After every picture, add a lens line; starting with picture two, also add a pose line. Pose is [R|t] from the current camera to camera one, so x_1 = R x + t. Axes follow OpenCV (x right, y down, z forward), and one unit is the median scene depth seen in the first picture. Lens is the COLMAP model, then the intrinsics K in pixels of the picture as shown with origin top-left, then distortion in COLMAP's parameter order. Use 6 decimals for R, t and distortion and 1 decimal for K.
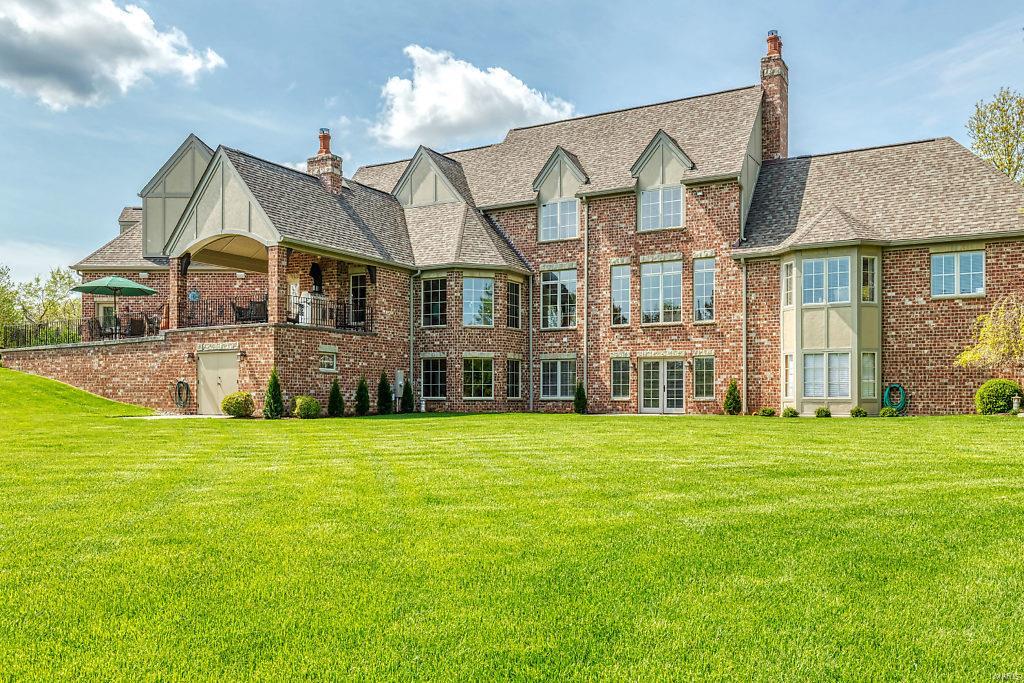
lens RADIAL K [[853.1, 0, 512.0], [0, 853.1, 341.5], [0, 0, 1]] dist [0.001973, 0.000246]
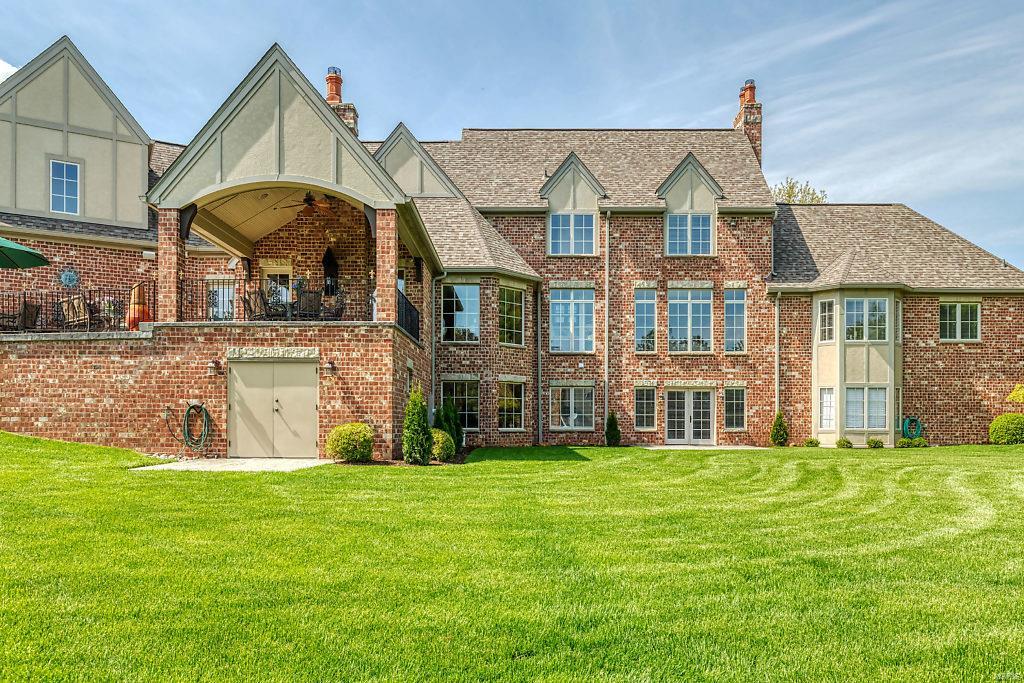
lens RADIAL K [[721.9, 0, 512.6], [0, 721.9, 394.1], [0, 0, 1]] dist [-0.002361, -0.000096]
pose [[0.868090, 0.021521, 0.495941, -0.414771], [-0.034726, 0.999245, 0.017422, 0.019363], [-0.495191, -0.032346, 0.868182, 0.390184]]
